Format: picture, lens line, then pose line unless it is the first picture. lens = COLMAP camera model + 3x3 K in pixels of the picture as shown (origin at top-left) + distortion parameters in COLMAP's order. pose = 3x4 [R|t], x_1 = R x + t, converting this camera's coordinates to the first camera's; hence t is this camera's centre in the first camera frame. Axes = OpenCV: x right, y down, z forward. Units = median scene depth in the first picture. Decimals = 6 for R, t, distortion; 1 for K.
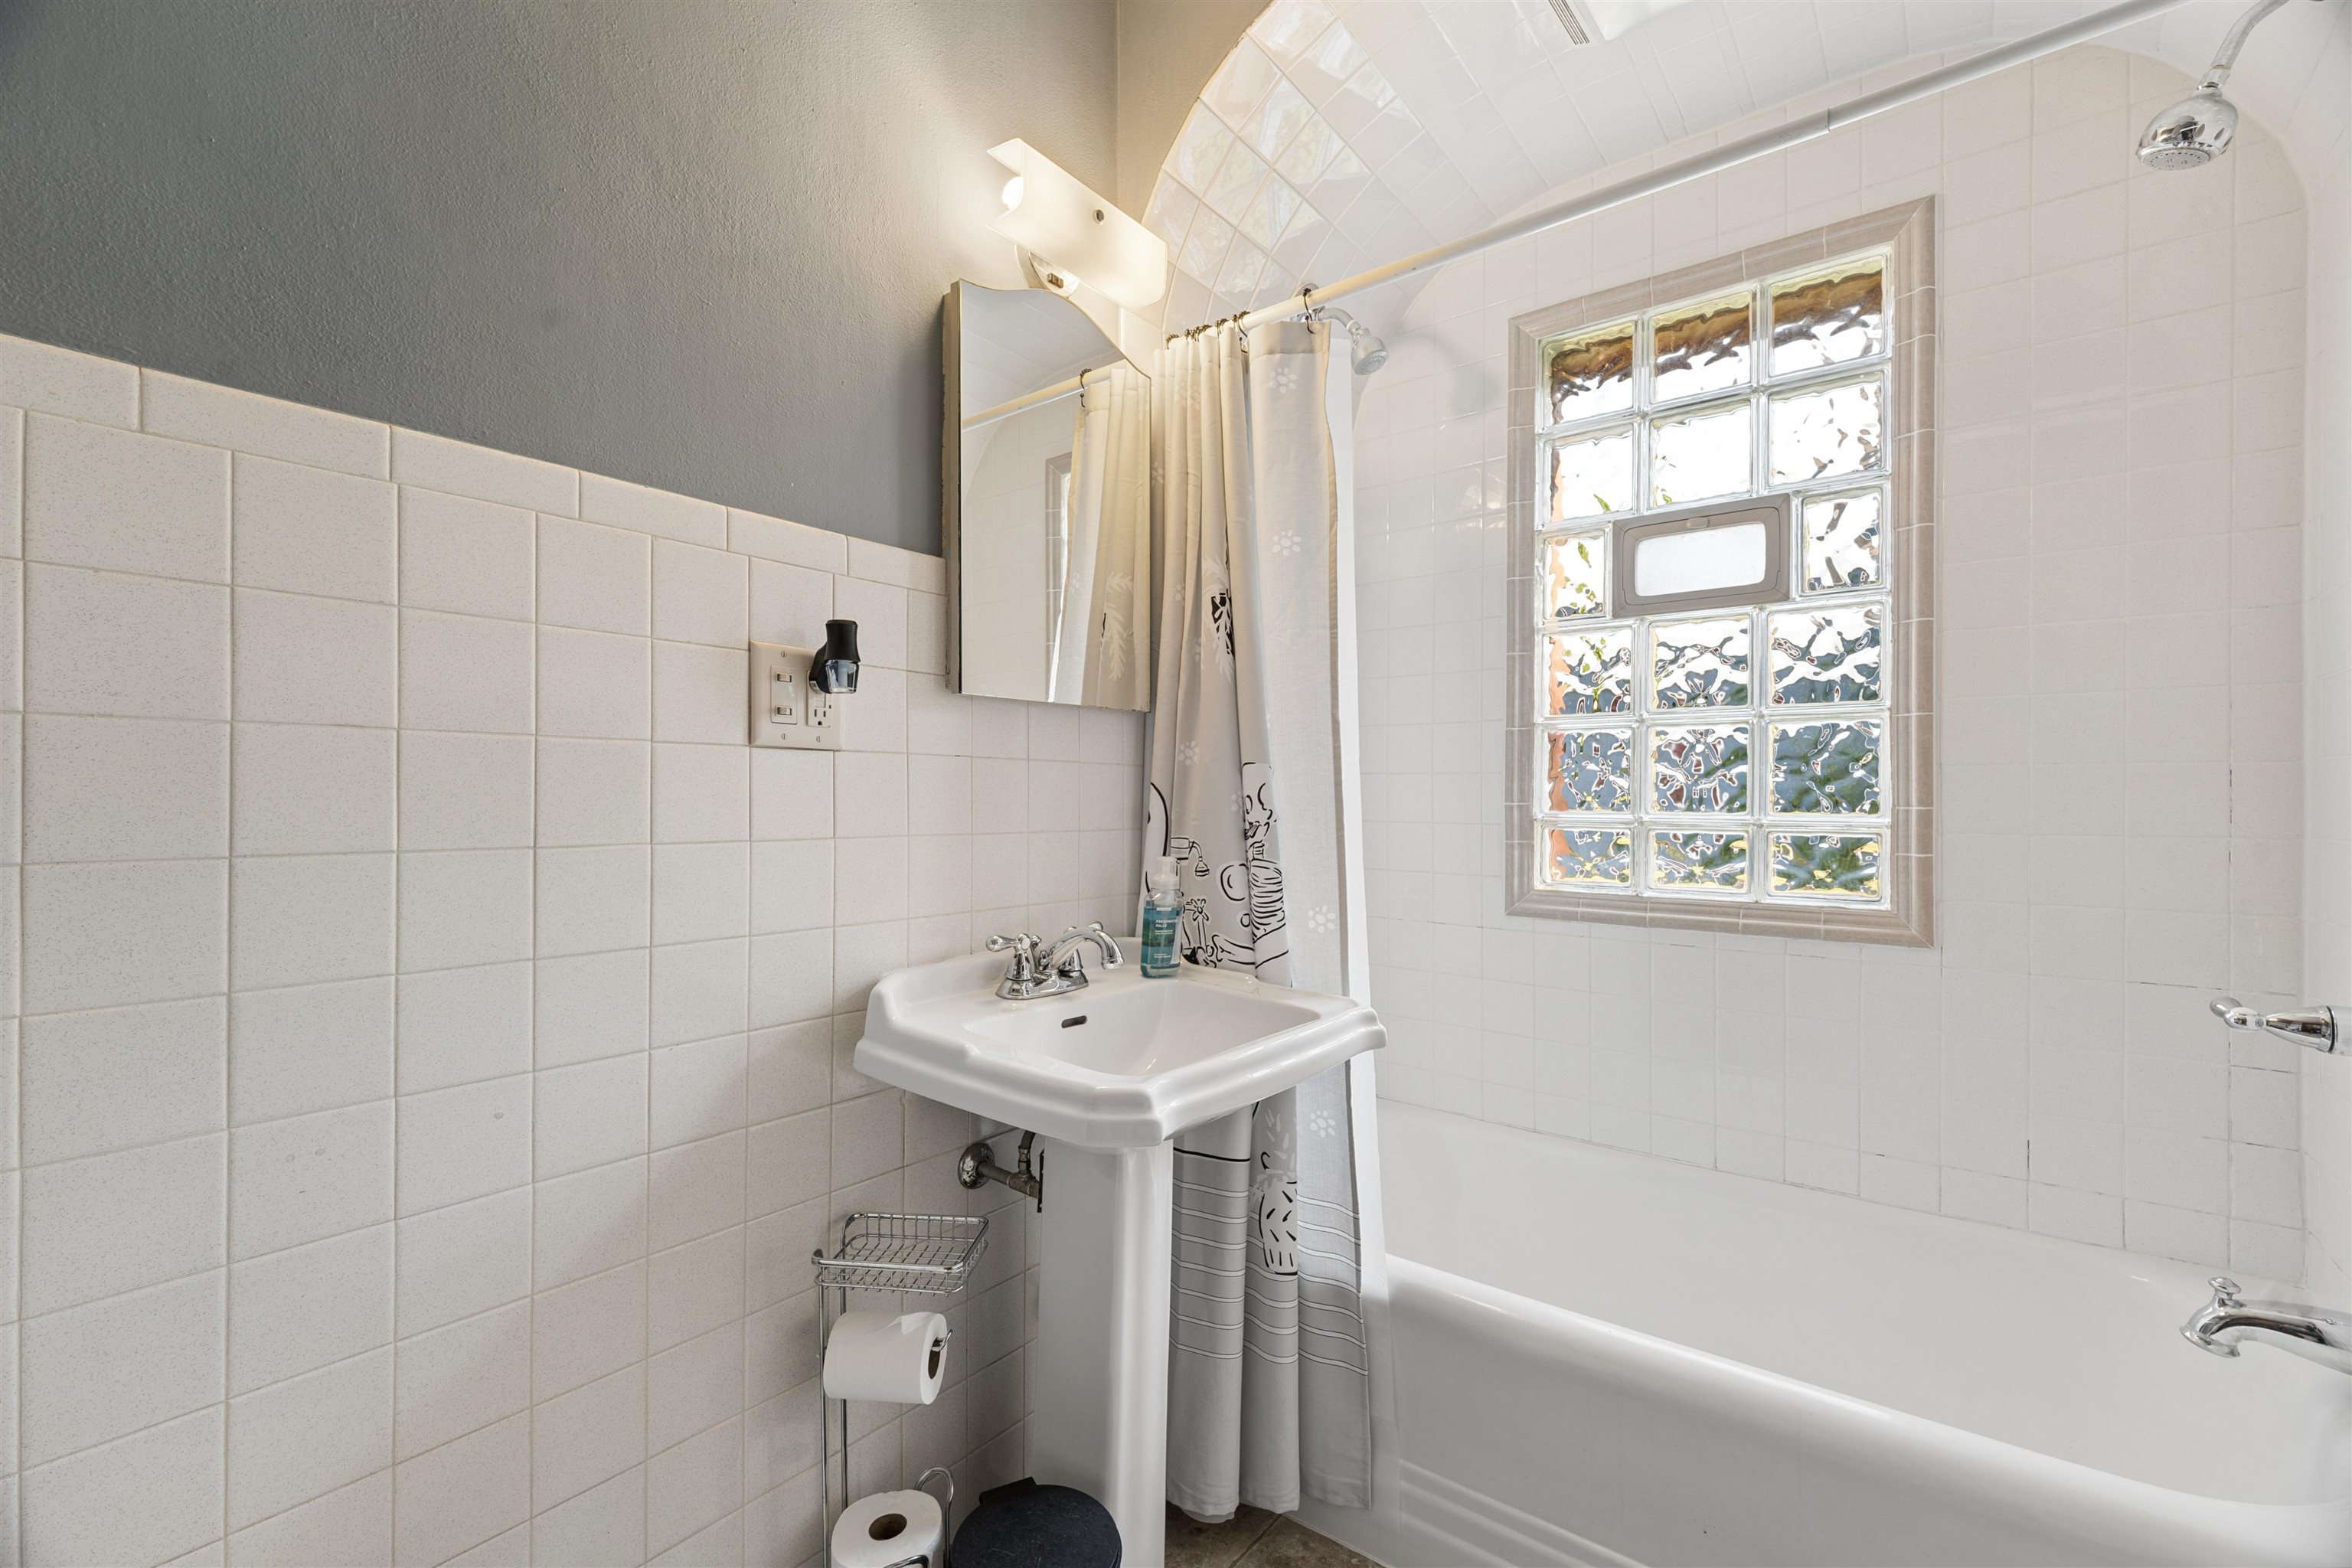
lens RADIAL K [[996.2, 0, 1172.3], [0, 996.2, 792.0], [0, 0, 1]] dist [-0.000212, -0.002023]
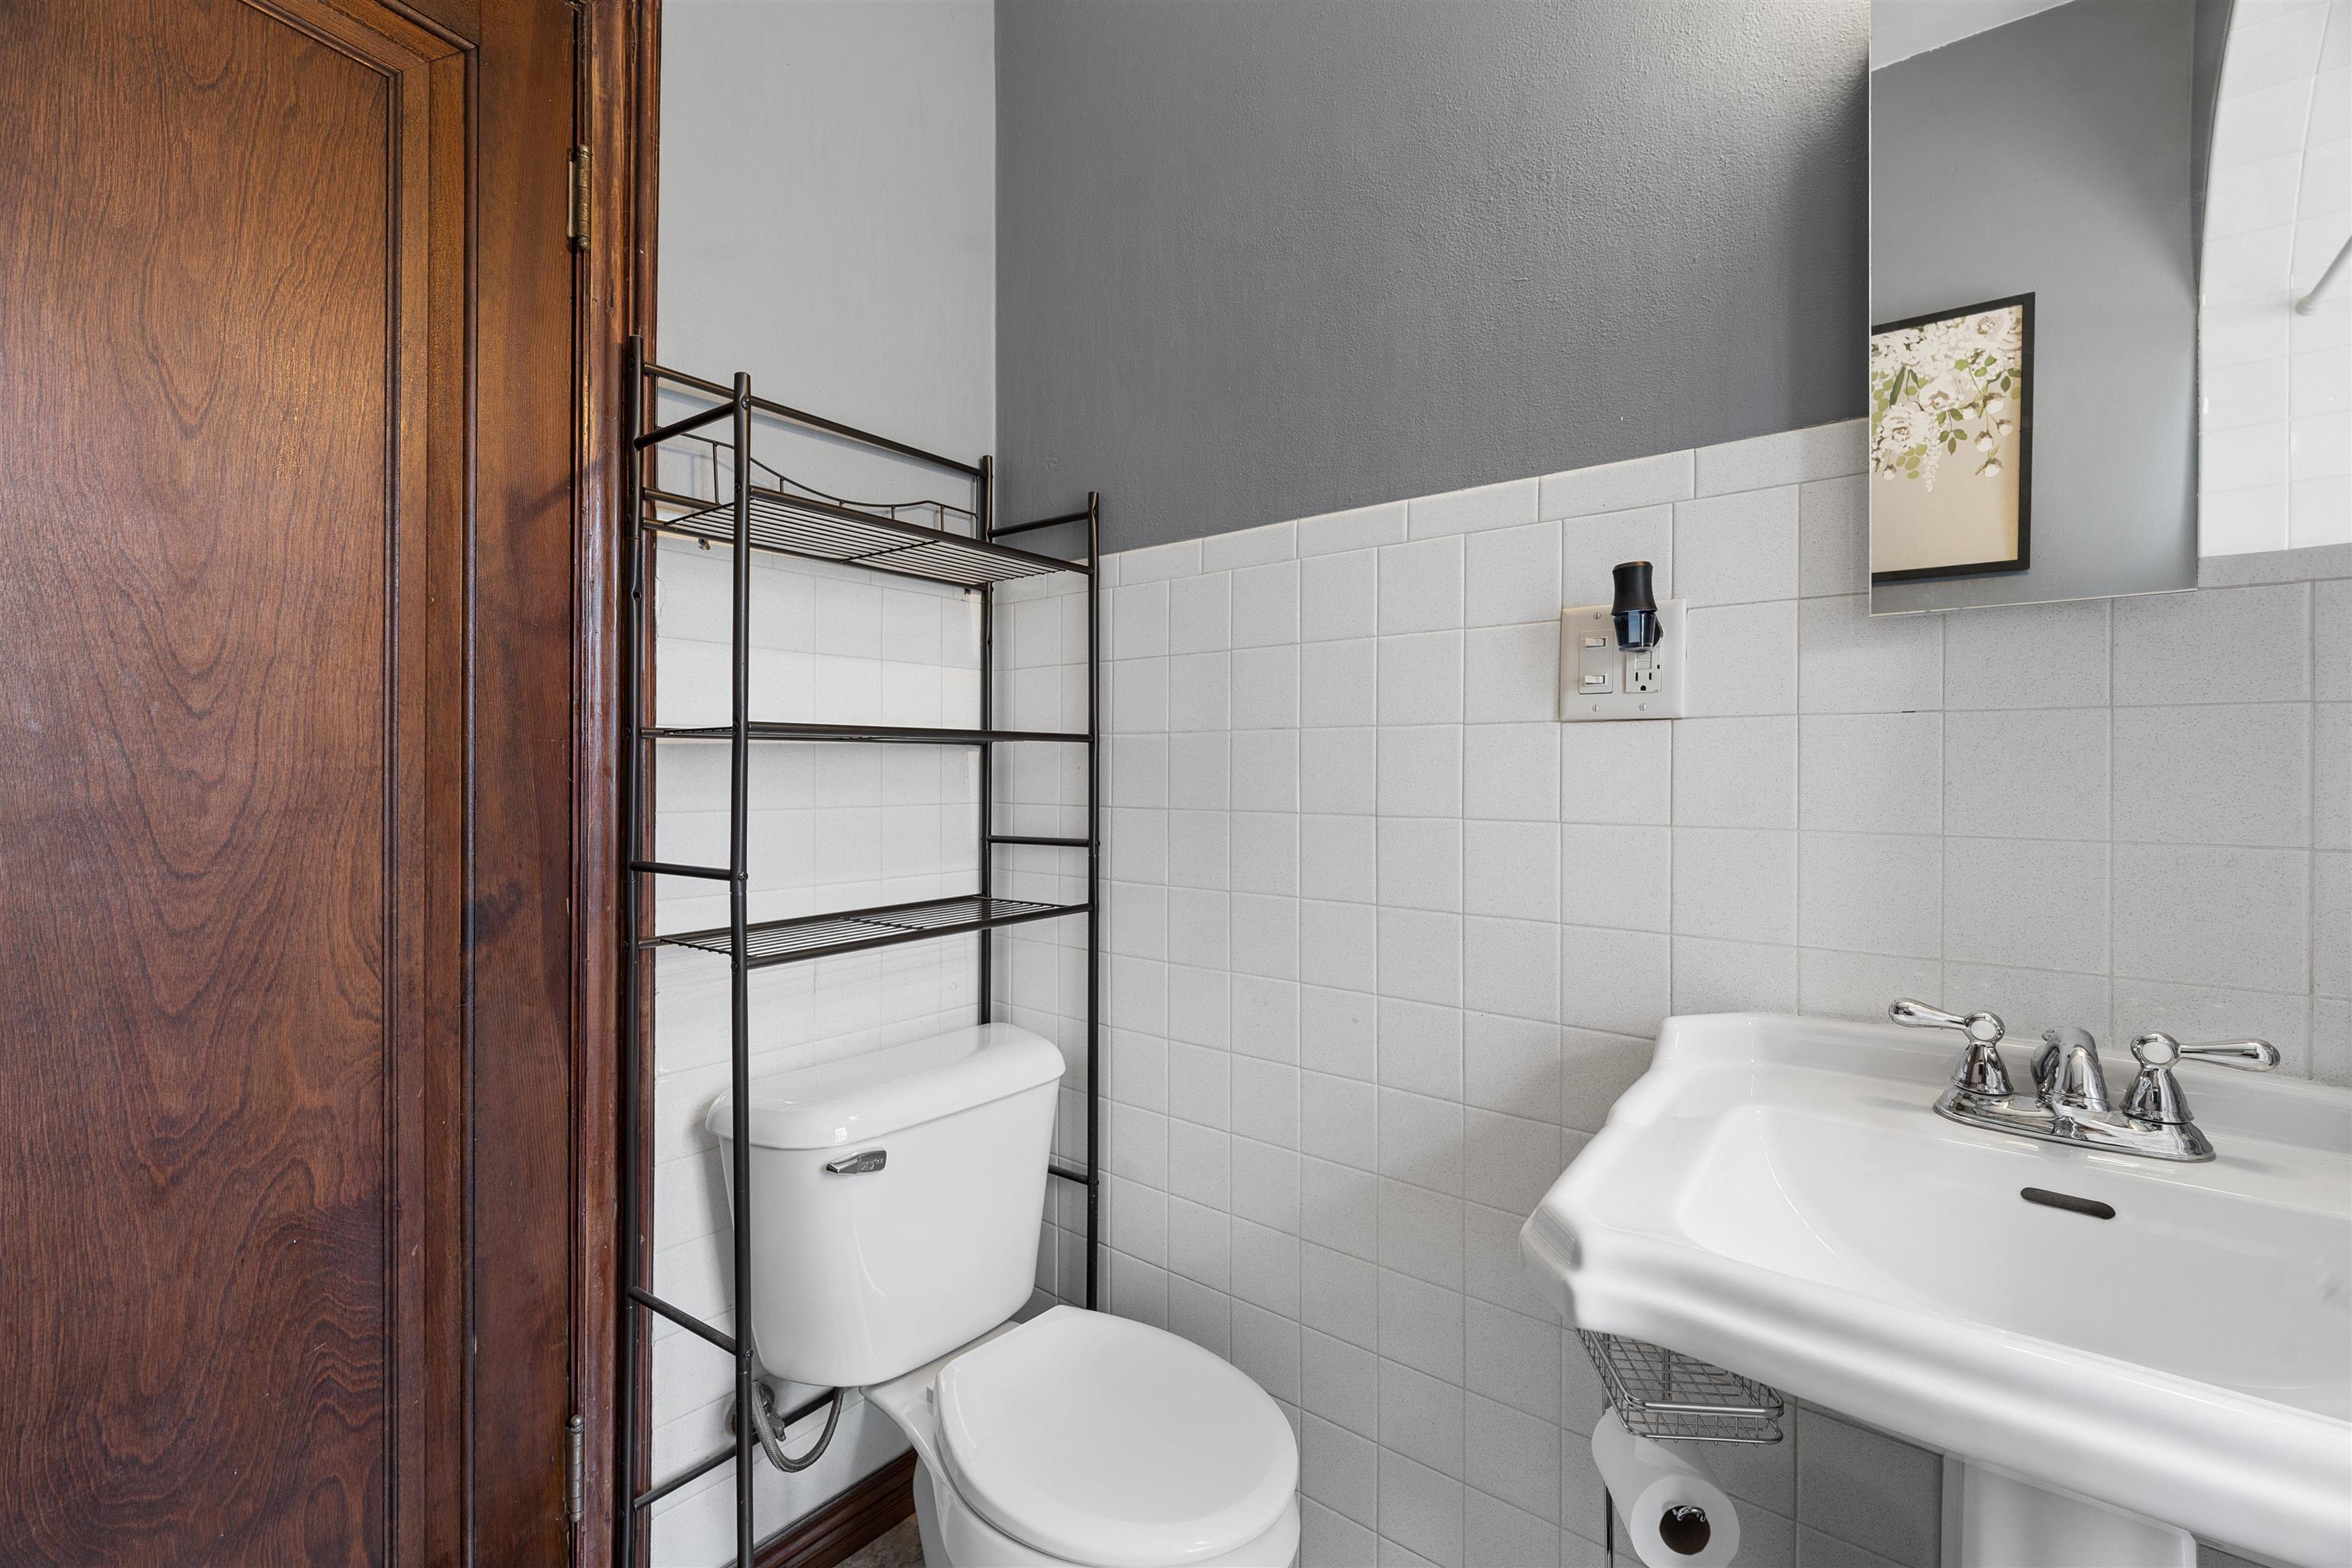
lens RADIAL K [[996.2, 0, 1176.6], [0, 996.2, 781.5], [0, 0, 1]] dist [-0.000212, -0.002023]
pose [[-0.006304, 0.001242, -0.999979, 0.498987], [-0.002880, 0.999995, 0.001260, 0.010203], [0.999976, 0.002887, -0.006300, 0.619084]]
